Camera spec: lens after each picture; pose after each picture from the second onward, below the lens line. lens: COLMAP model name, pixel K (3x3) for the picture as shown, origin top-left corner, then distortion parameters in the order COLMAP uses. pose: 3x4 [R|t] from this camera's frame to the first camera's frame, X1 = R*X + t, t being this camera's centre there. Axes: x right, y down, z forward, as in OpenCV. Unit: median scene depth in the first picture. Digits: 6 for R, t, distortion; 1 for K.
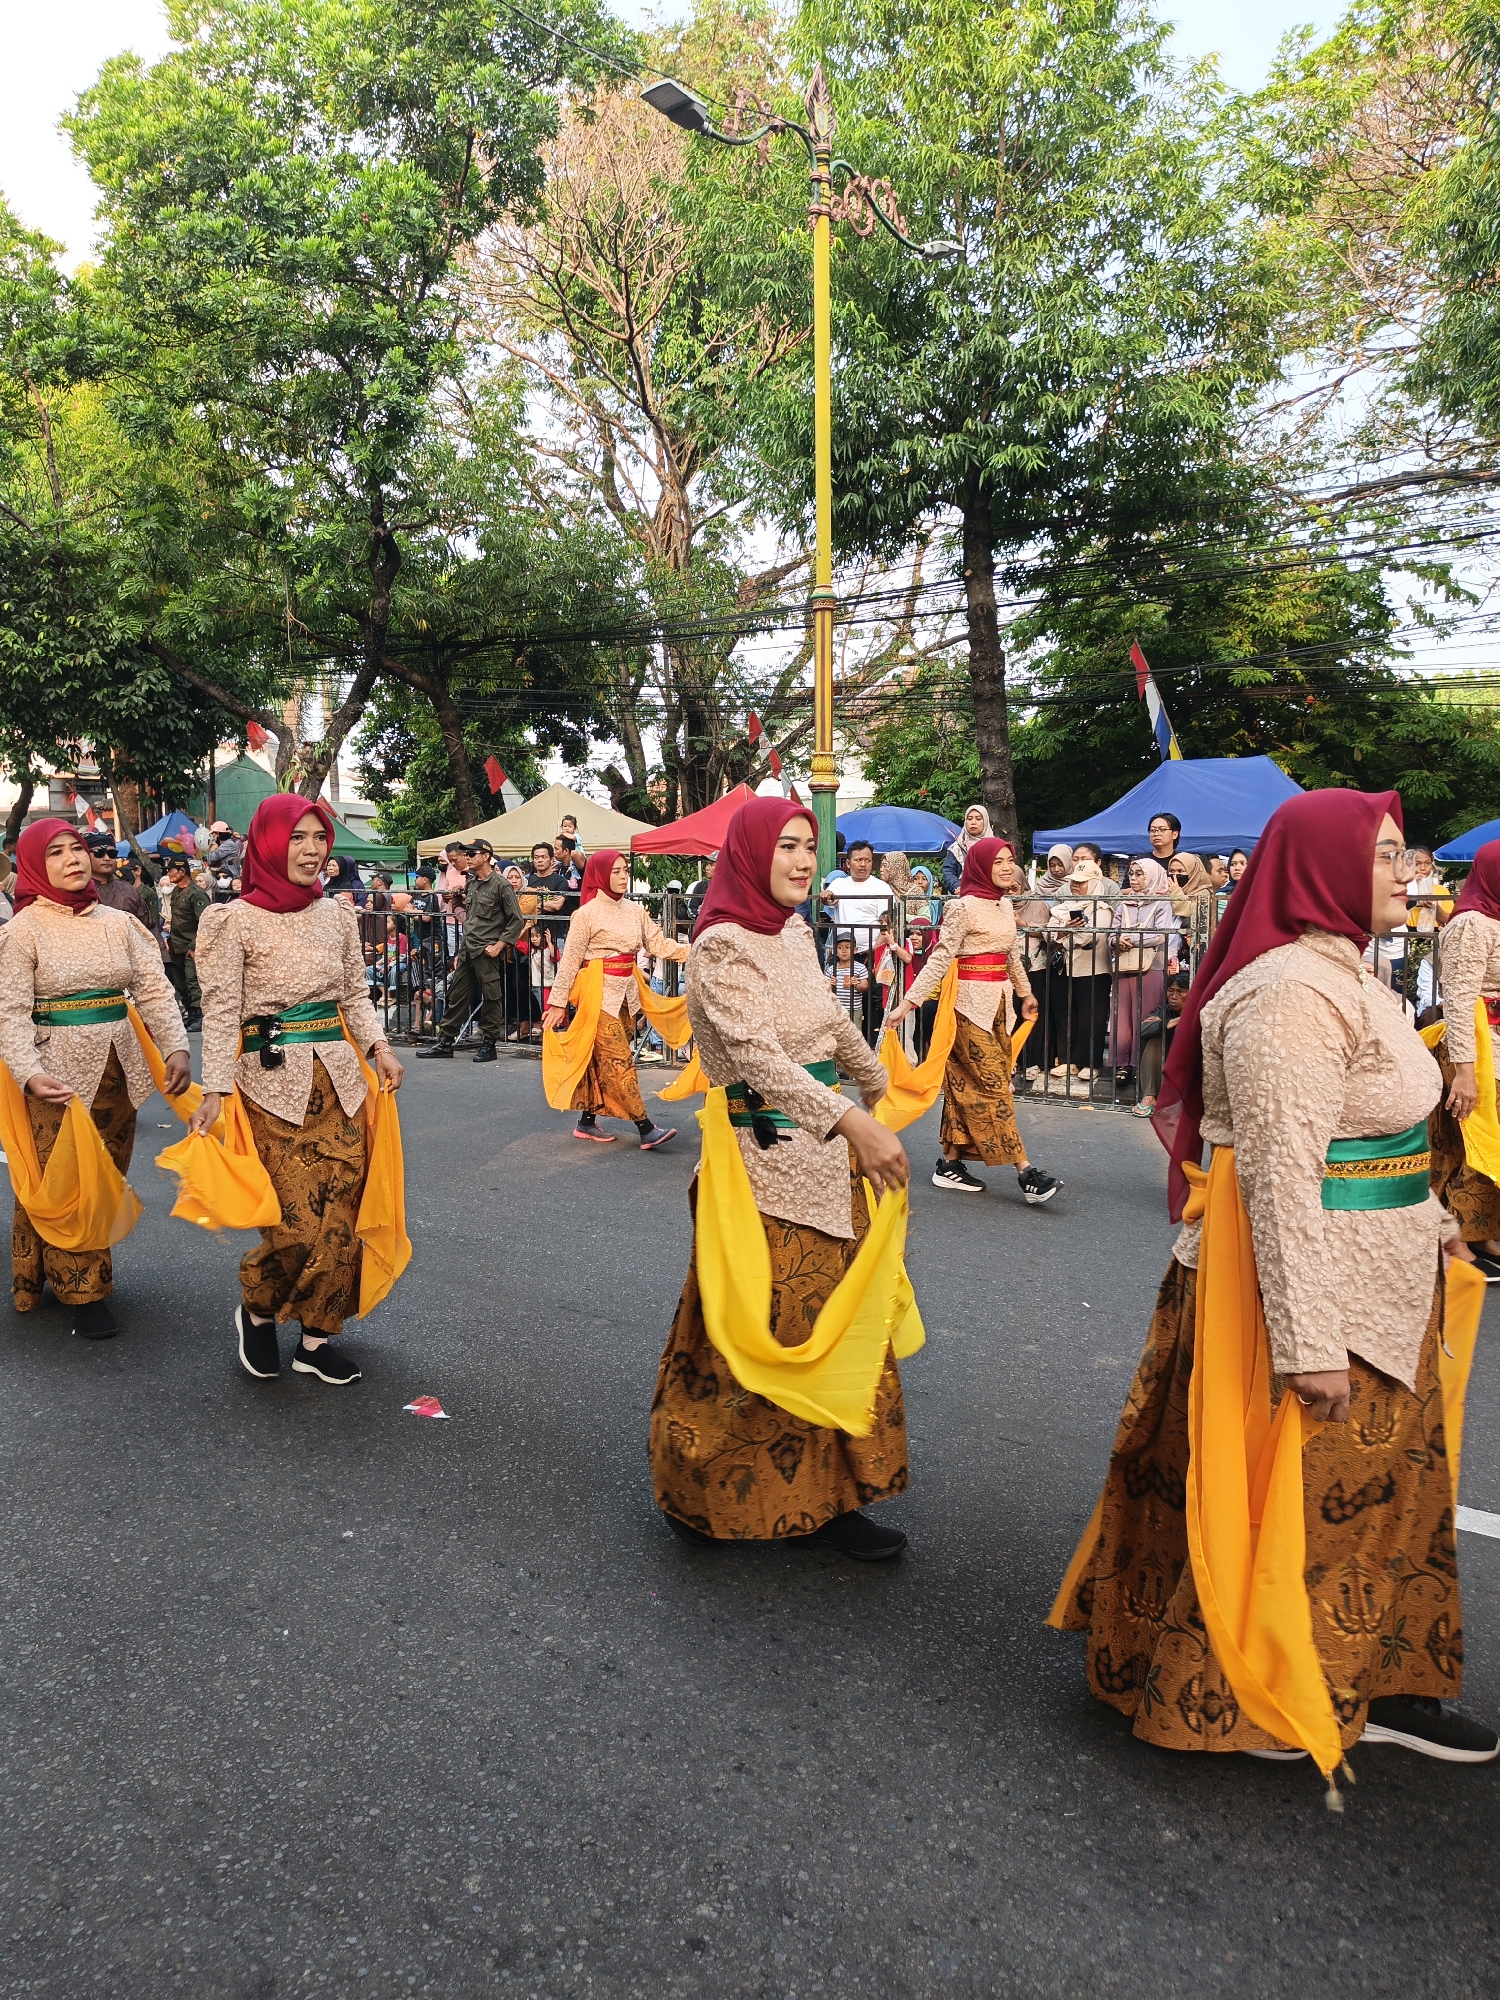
lens RADIAL K [[1414.5, 0, 747.3], [0, 1414.5, 1008.3], [0, 0, 1]] dist [0.047890, -0.045856]
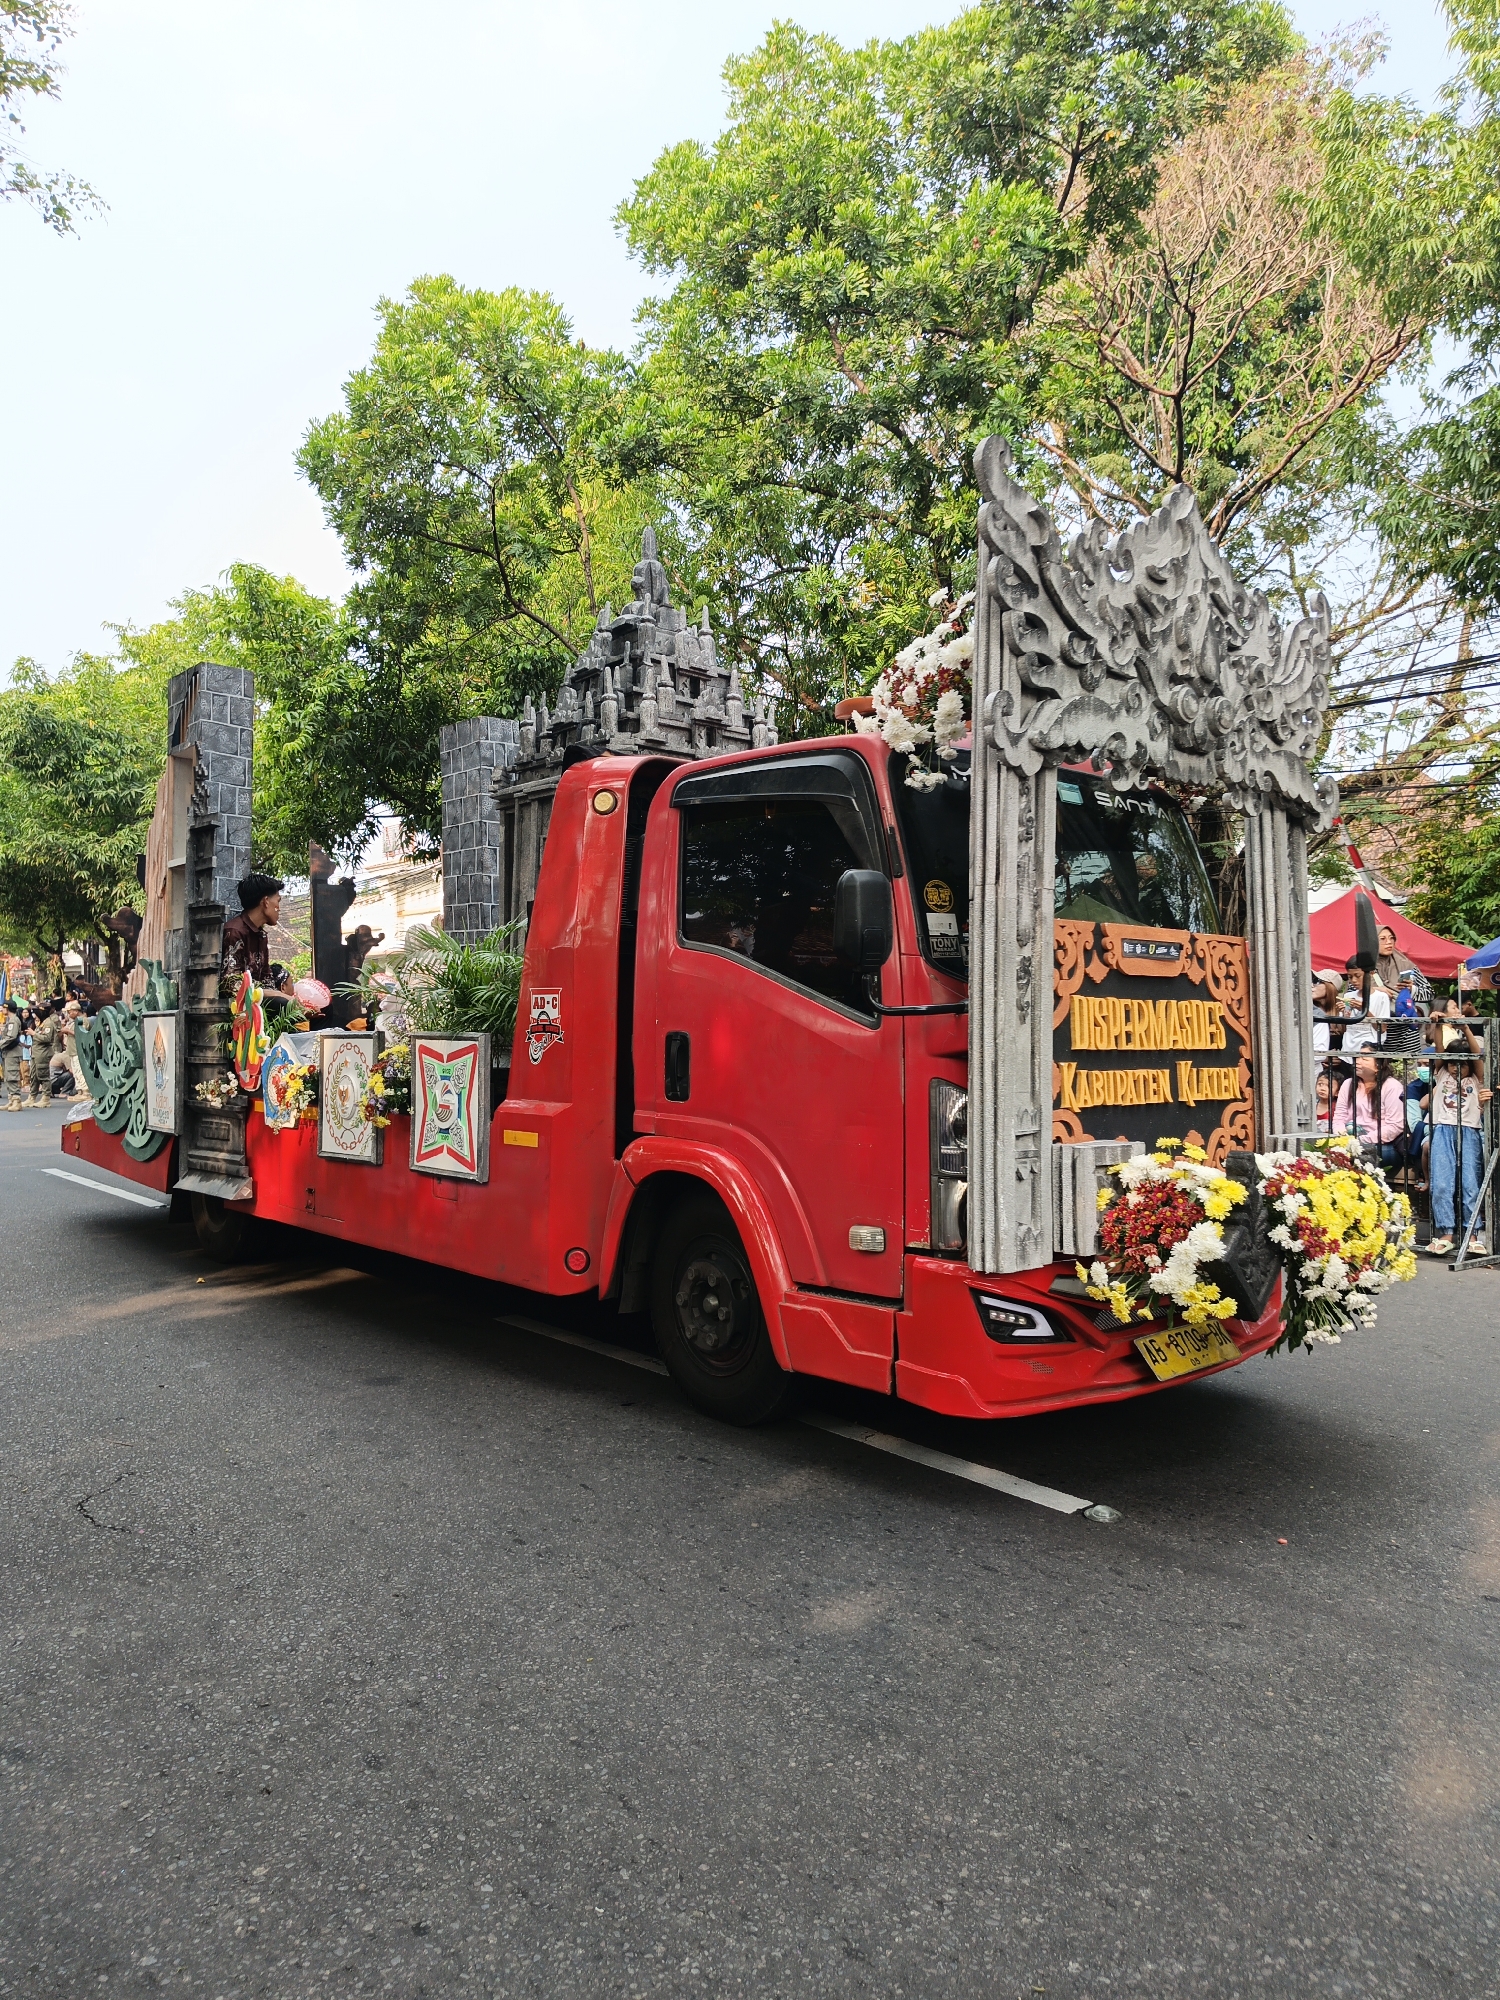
lens RADIAL K [[1380.6, 0, 759.8], [0, 1380.6, 1008.5], [0, 0, 1]] dist [0.045882, -0.050360]
pose [[0.974663, -0.012178, -0.223348, -0.130610], [-0.008049, 0.995961, -0.089429, -0.010109], [0.223535, 0.088961, 0.970628, 0.119978]]
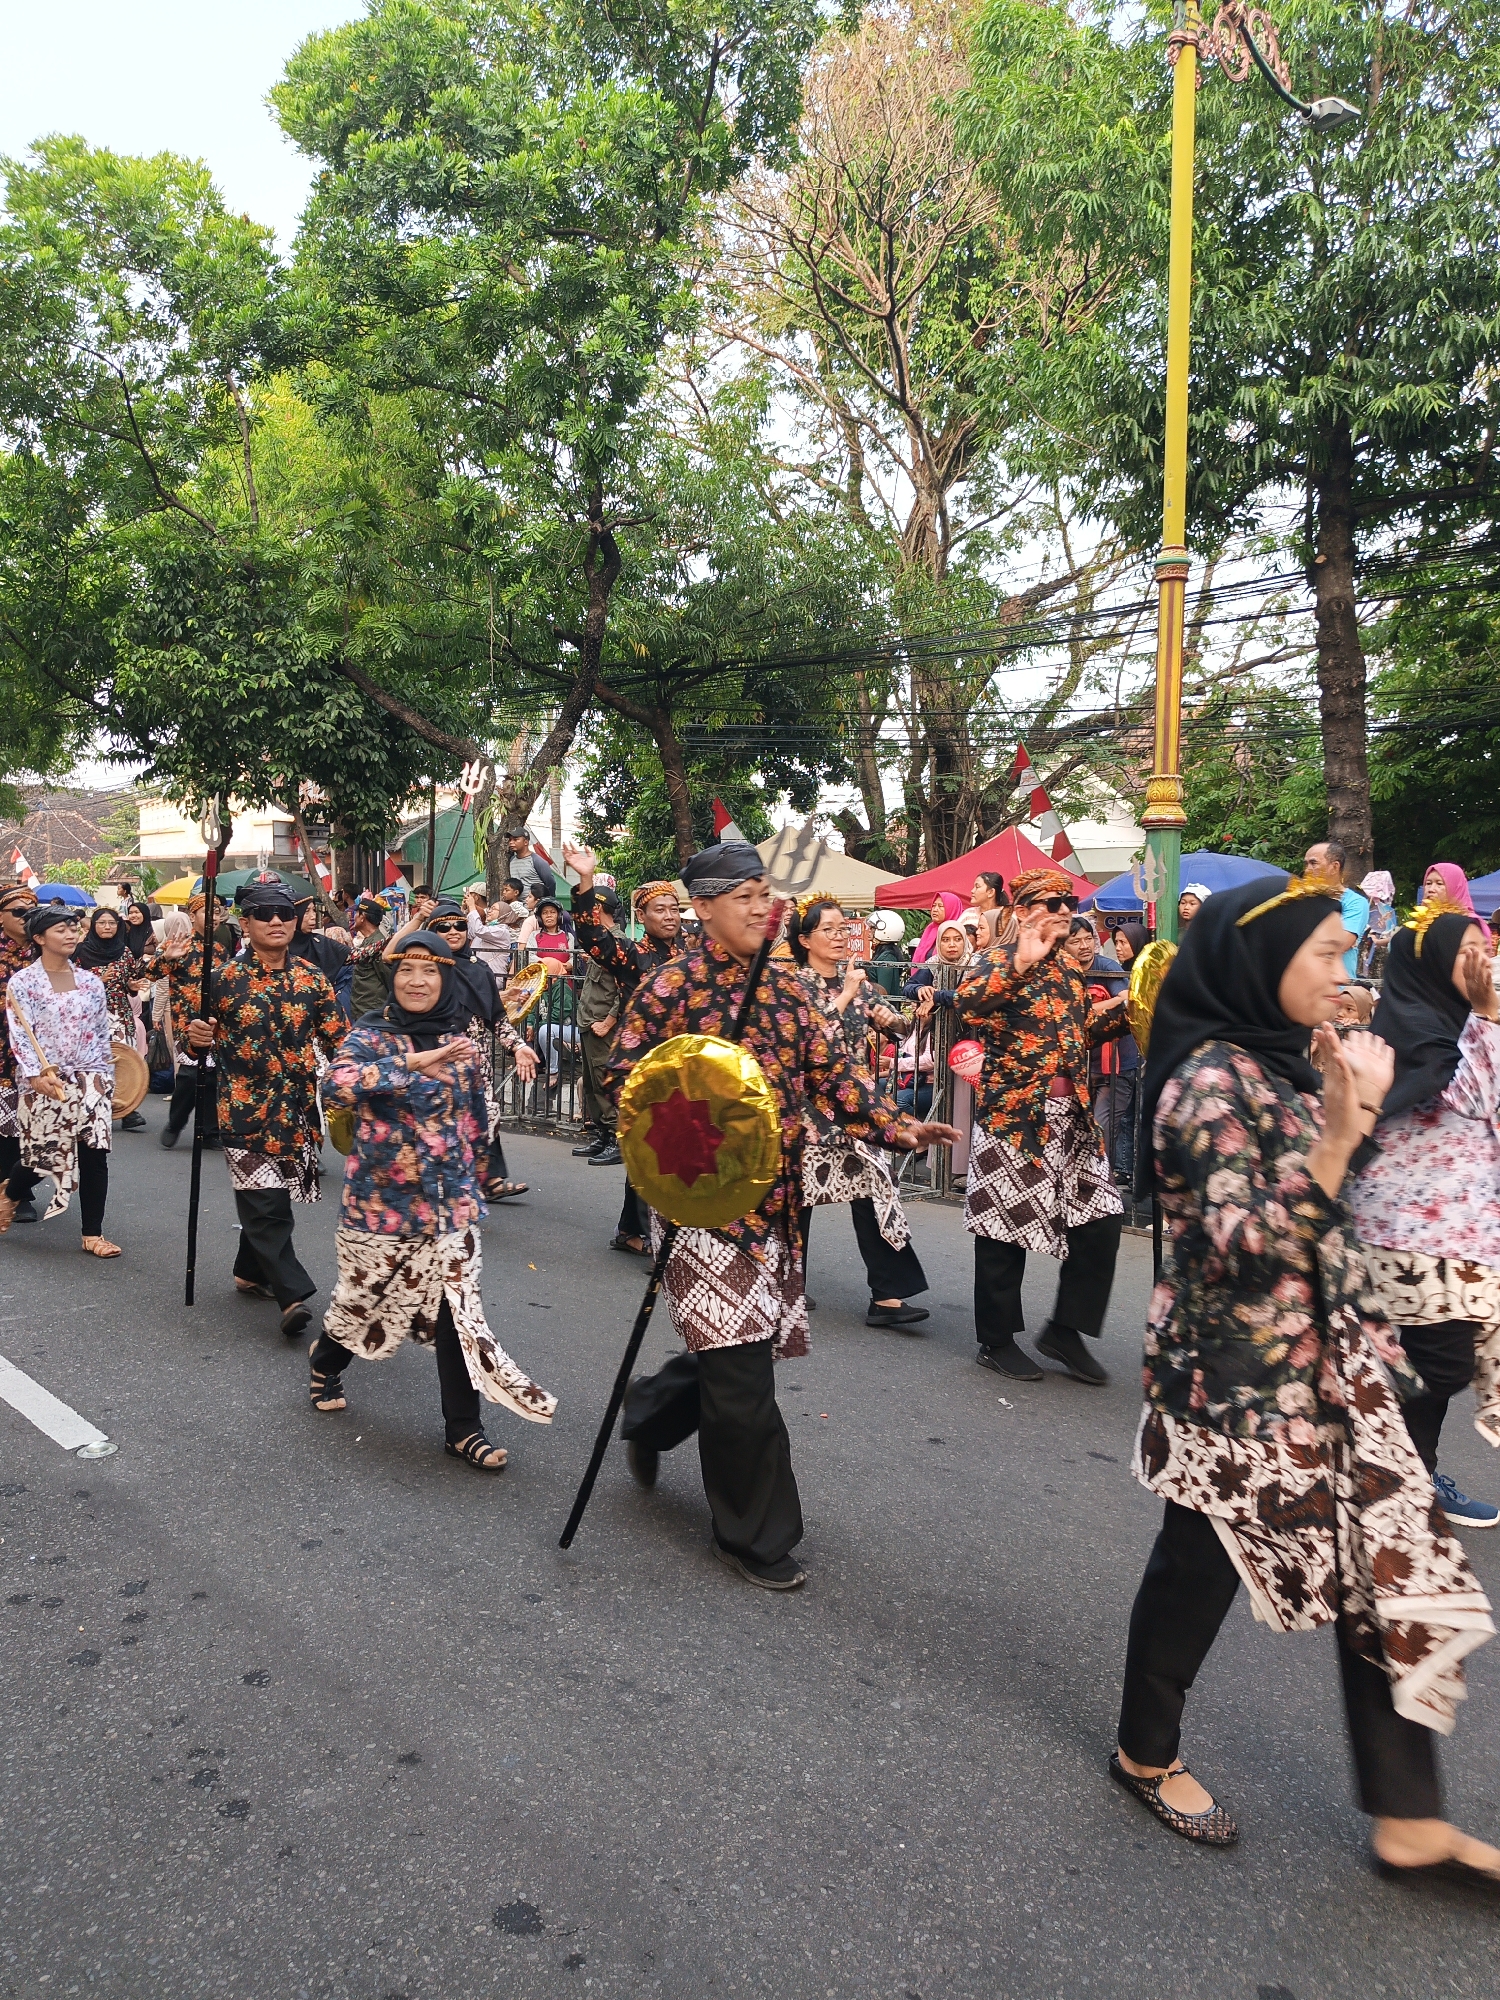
lens RADIAL K [[1409.1, 0, 751.4], [0, 1409.1, 1015.7], [0, 0, 1]] dist [0.049501, -0.049431]
pose [[0.988583, 0.026661, -0.148298, -0.022954], [-0.031160, 0.999120, -0.028093, -0.015123], [0.147419, 0.032393, 0.988544, 0.128243]]
